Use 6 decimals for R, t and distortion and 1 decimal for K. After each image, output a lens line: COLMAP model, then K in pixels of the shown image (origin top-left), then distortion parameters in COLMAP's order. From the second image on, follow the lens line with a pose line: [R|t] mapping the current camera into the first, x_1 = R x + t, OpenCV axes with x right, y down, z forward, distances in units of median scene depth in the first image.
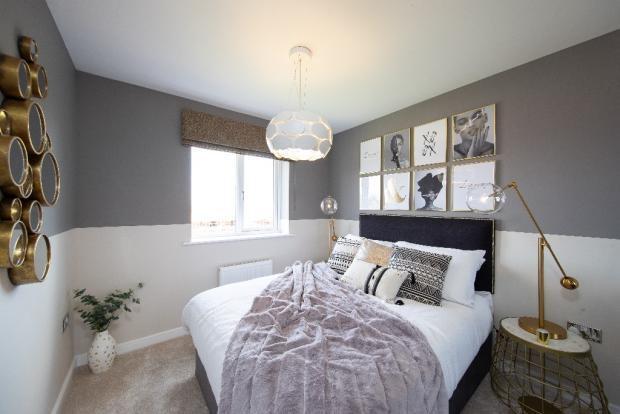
lens RADIAL K [[225.1, 0, 311.2], [0, 225.1, 208.8], [0, 0, 1]] dist [-0.000215, -0.000079]
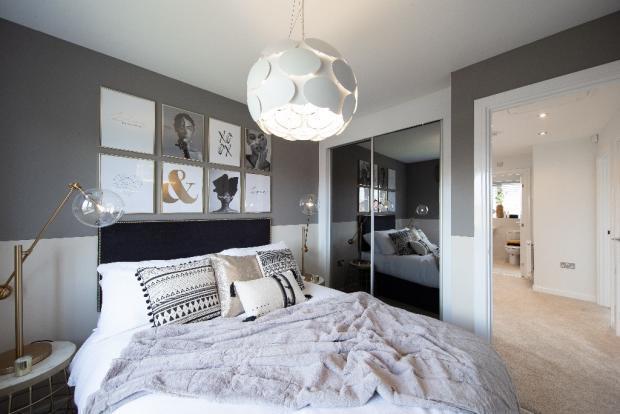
lens RADIAL K [[225.1, 0, 312.6], [0, 225.1, 207.5], [0, 0, 1]] dist [-0.000215, -0.000079]
pose [[-0.137510, 0.000111, 0.990500, -0.473893], [0.000816, 1.000000, 0.000001, -0.014692], [-0.990500, 0.000809, -0.137510, 0.745804]]
